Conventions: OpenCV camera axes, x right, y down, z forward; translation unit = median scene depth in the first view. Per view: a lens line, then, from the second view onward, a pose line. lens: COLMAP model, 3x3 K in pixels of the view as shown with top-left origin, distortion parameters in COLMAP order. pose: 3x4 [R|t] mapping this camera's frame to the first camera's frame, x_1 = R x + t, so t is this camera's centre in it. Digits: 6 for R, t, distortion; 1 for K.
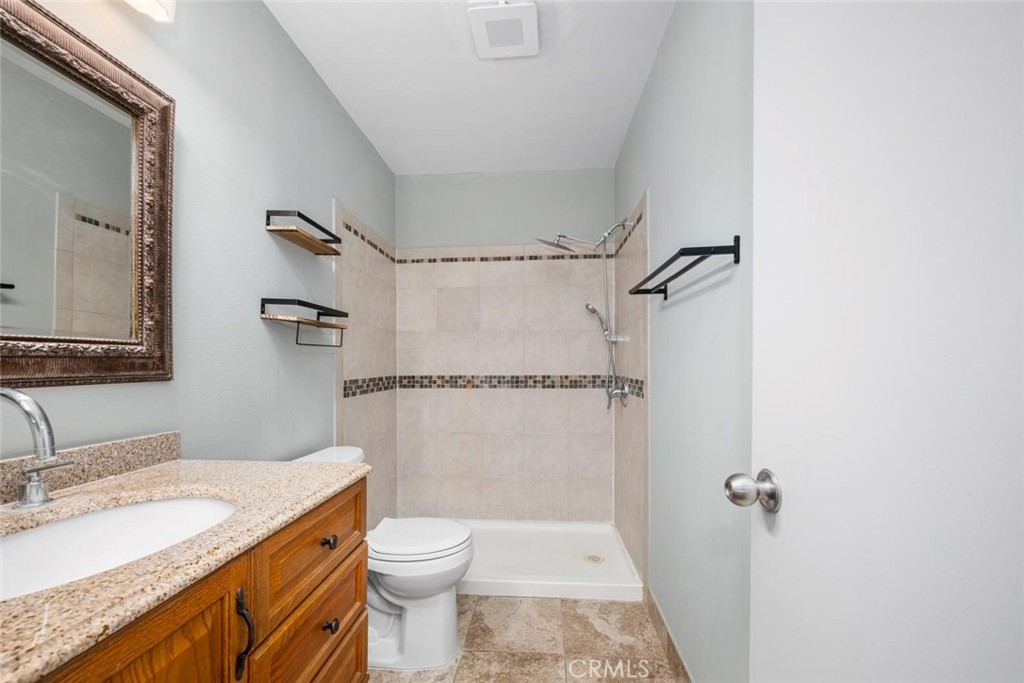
lens RADIAL K [[418.2, 0, 534.0], [0, 418.2, 365.5], [0, 0, 1]] dist [-0.000522, -0.001072]
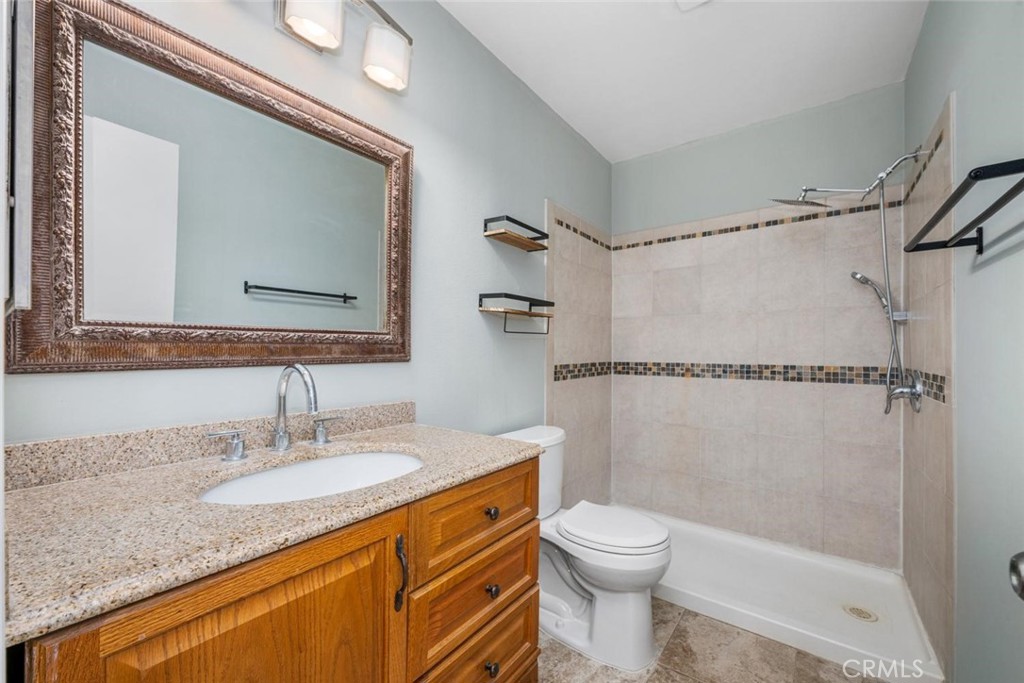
lens RADIAL K [[418.2, 0, 524.1], [0, 418.2, 348.4], [0, 0, 1]] dist [-0.000522, -0.001072]
pose [[0.830169, 0.002897, -0.557504, 0.098234], [-0.007844, 0.999948, -0.006484, 0.000433], [0.557457, 0.009756, 0.830149, 0.072887]]
